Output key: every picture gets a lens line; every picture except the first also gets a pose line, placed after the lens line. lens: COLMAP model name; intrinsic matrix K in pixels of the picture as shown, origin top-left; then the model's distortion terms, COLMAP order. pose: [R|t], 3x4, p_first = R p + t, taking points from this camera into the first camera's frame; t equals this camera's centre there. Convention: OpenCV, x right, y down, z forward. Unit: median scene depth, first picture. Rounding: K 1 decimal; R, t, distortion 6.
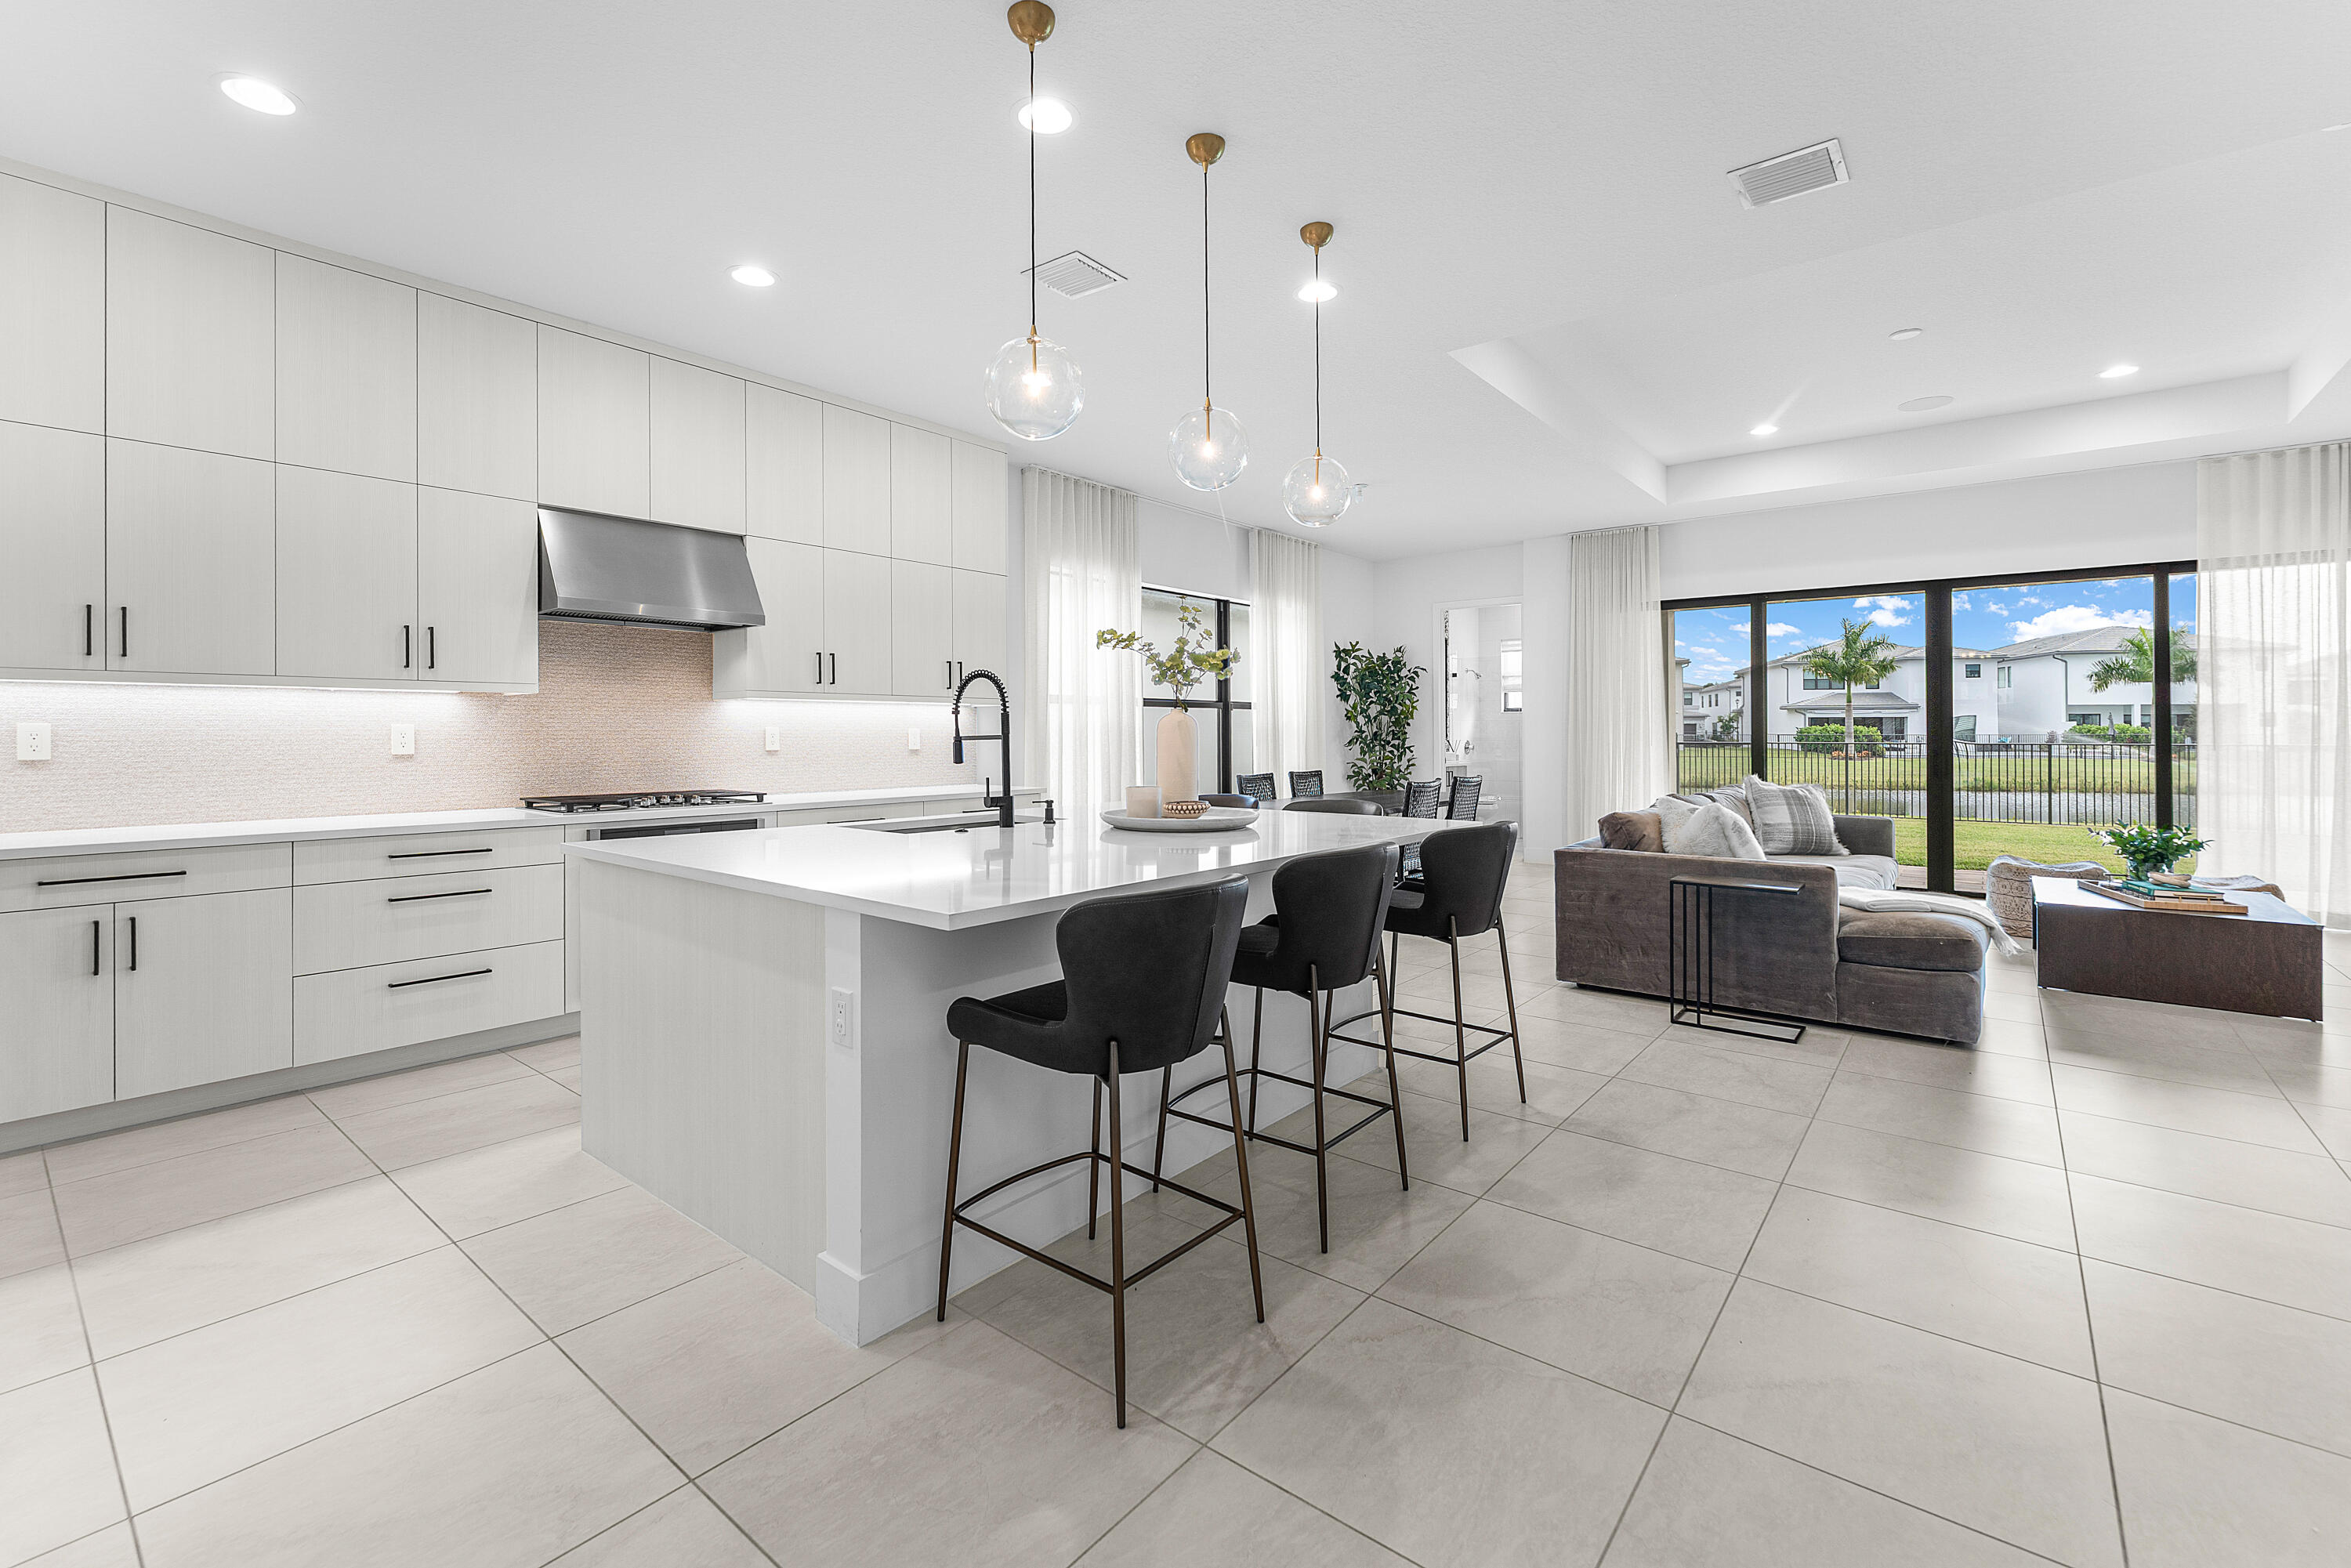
lens RADIAL K [[1019.8, 0, 1160.2], [0, 1019.8, 720.8], [0, 0, 1]] dist [-0.000688, 0.000386]
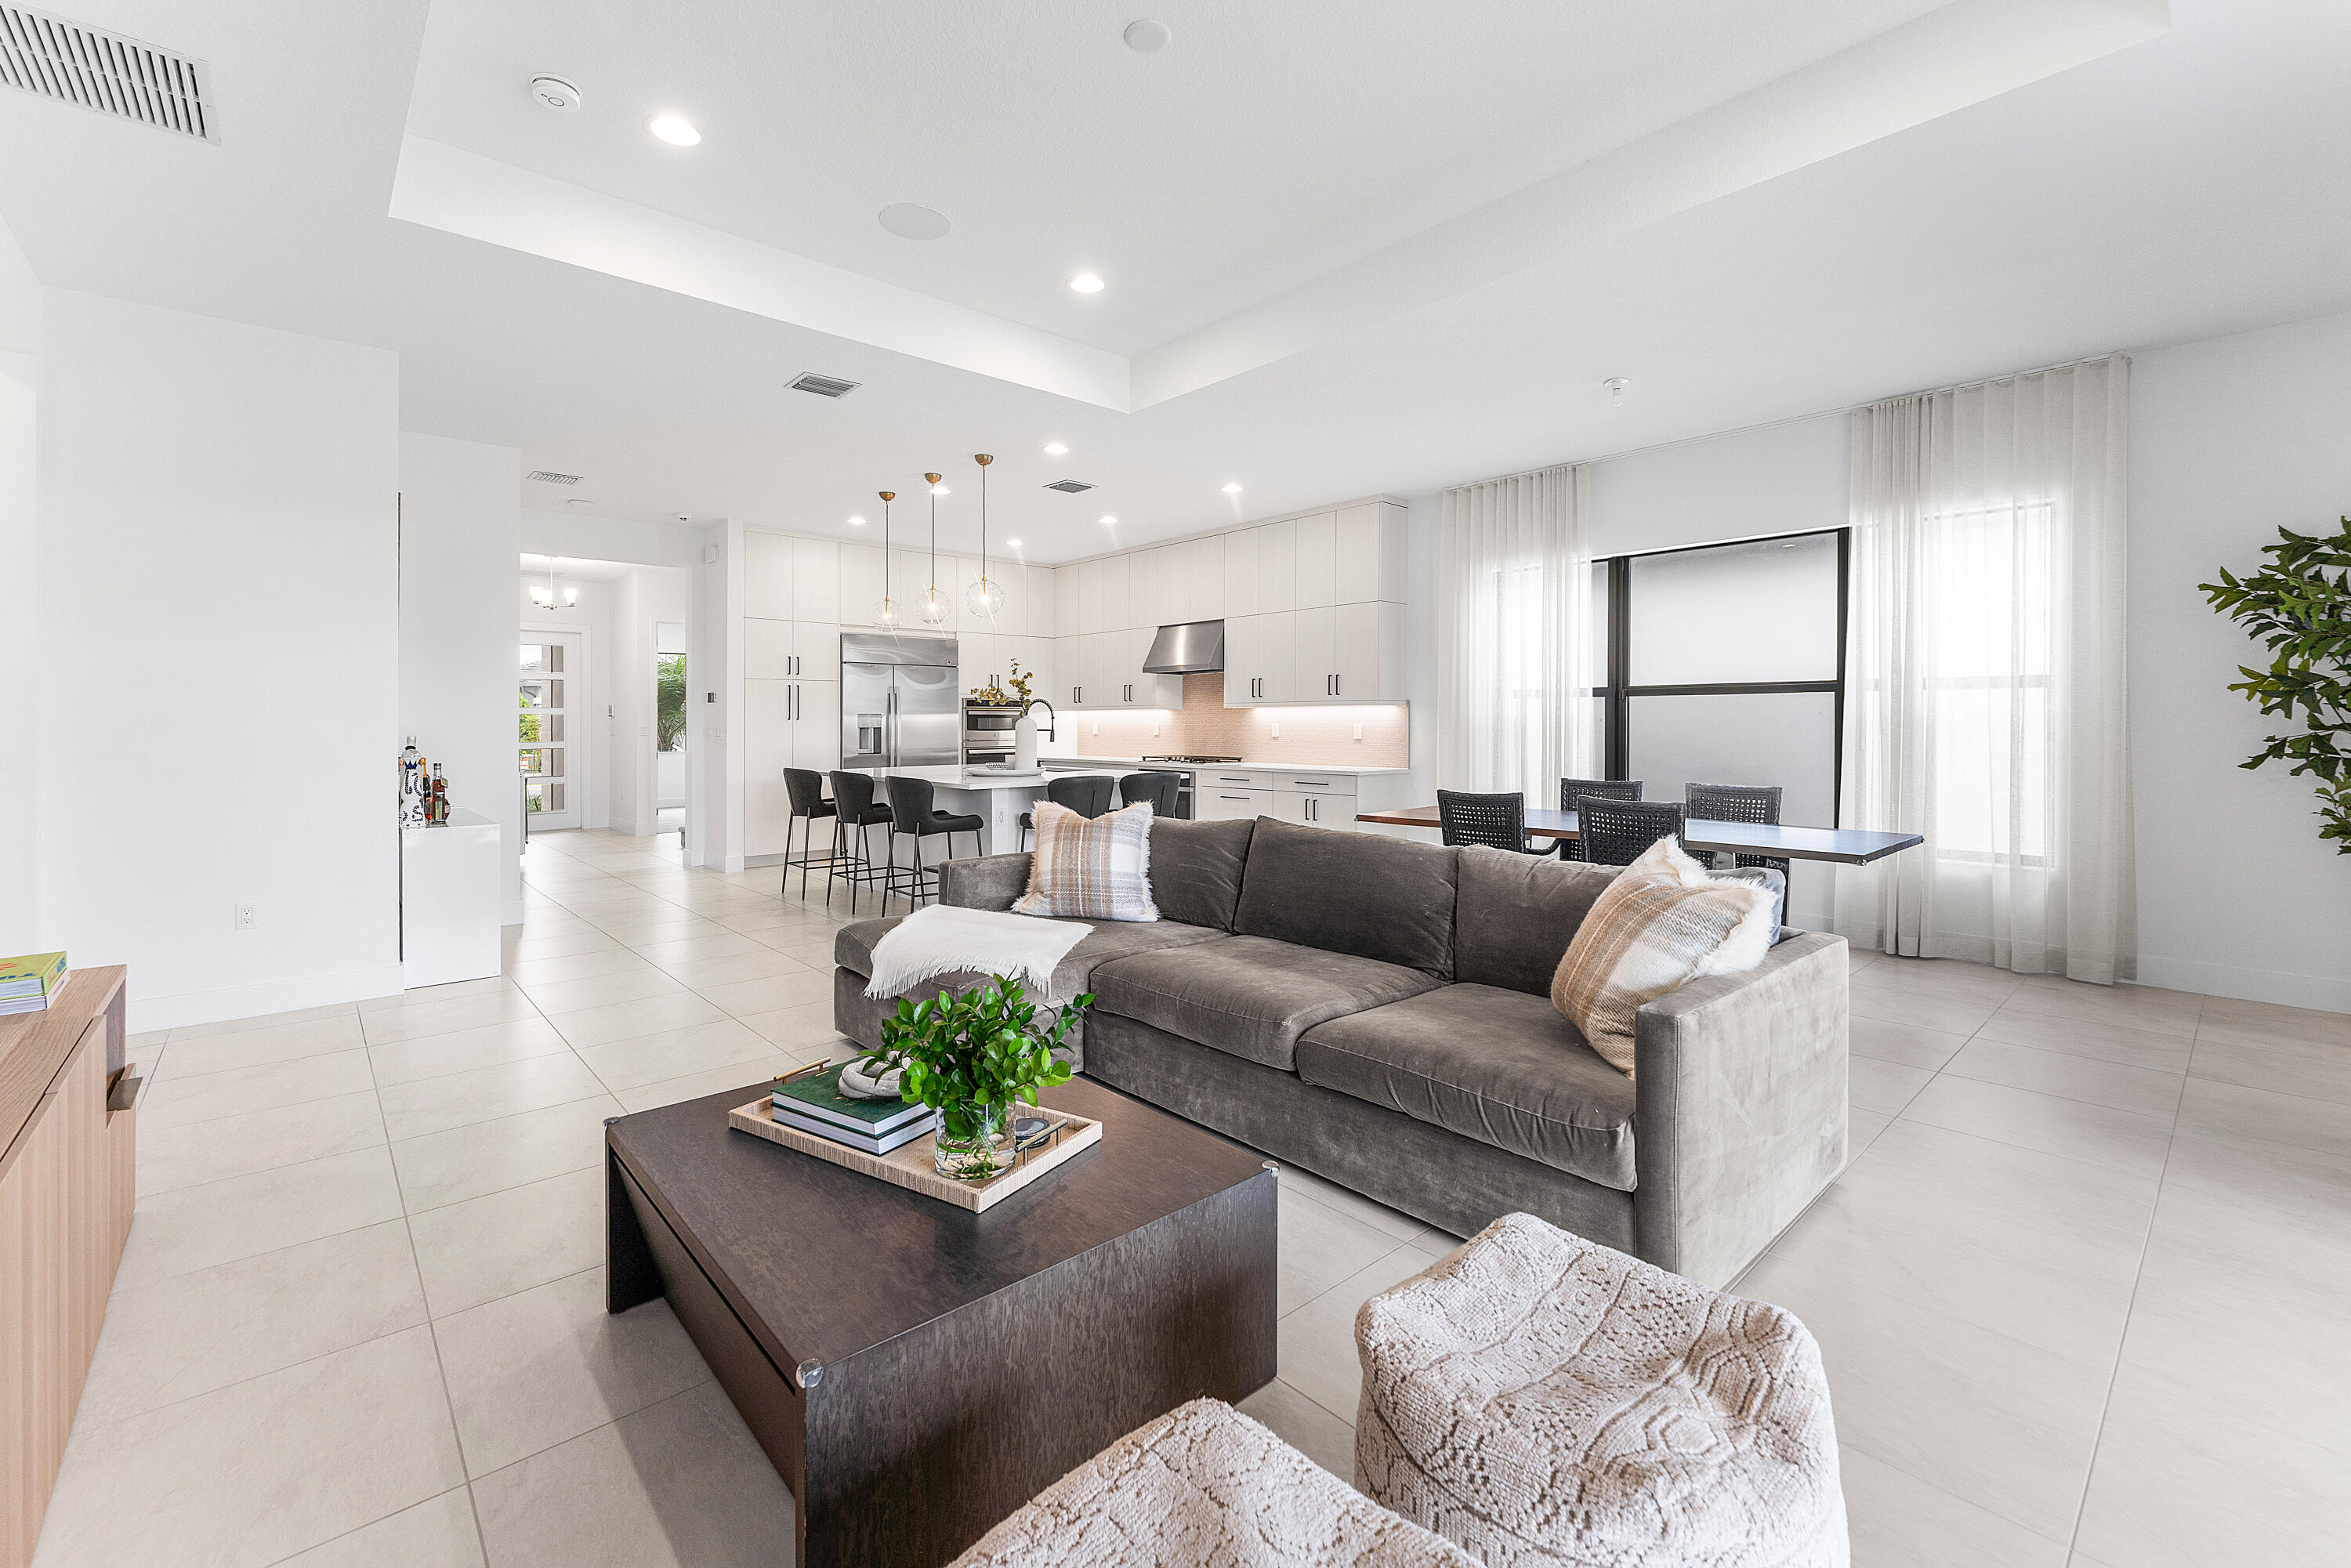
lens RADIAL K [[995.6, 0, 1175.4], [0, 995.6, 731.4], [0, 0, 1]] dist [-0.002081, -0.000246]
pose [[-0.154745, 0.008448, -0.987918, 0.812781], [0.013102, 0.999893, 0.006498, 0.004009], [0.987868, -0.011938, -0.154839, 0.703959]]
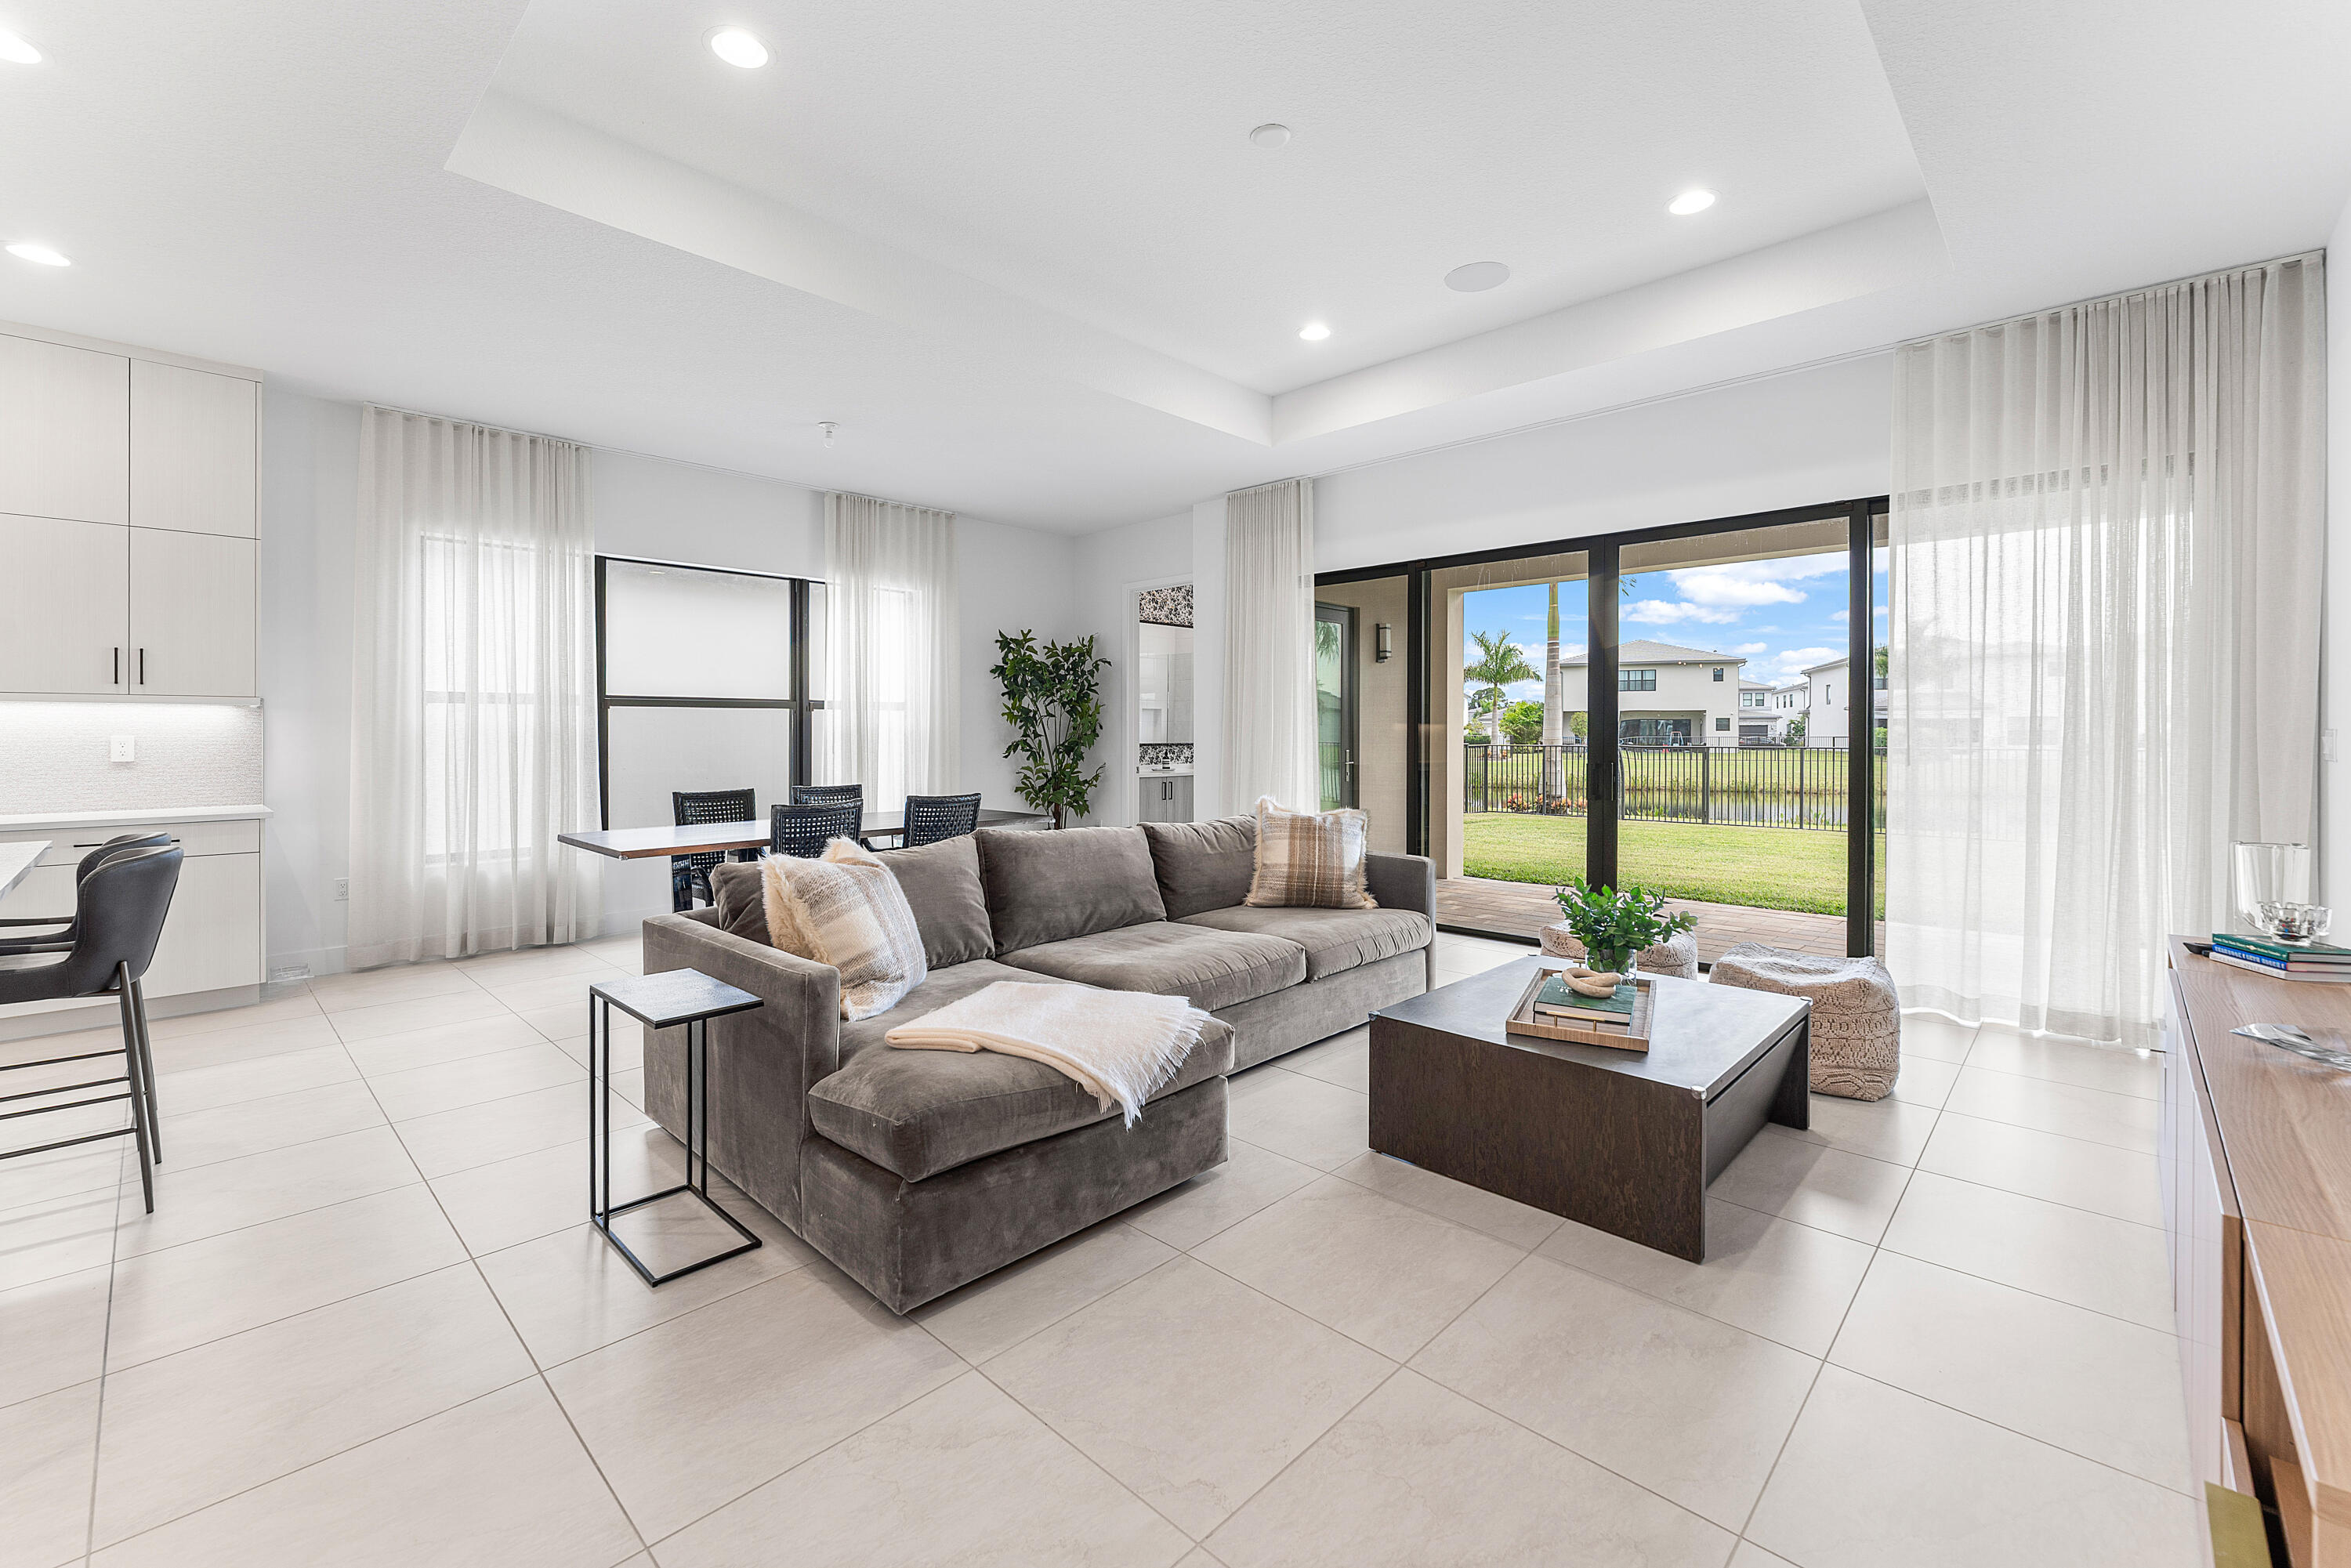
lens RADIAL K [[995.6, 0, 1175.4], [0, 995.6, 731.4], [0, 0, 1]] dist [-0.002081, -0.000246]
pose [[0.997427, -0.001719, -0.071664, 0.450204], [0.002285, 0.999967, 0.007825, 0.000460], [0.071648, -0.007969, 0.997398, 0.220906]]
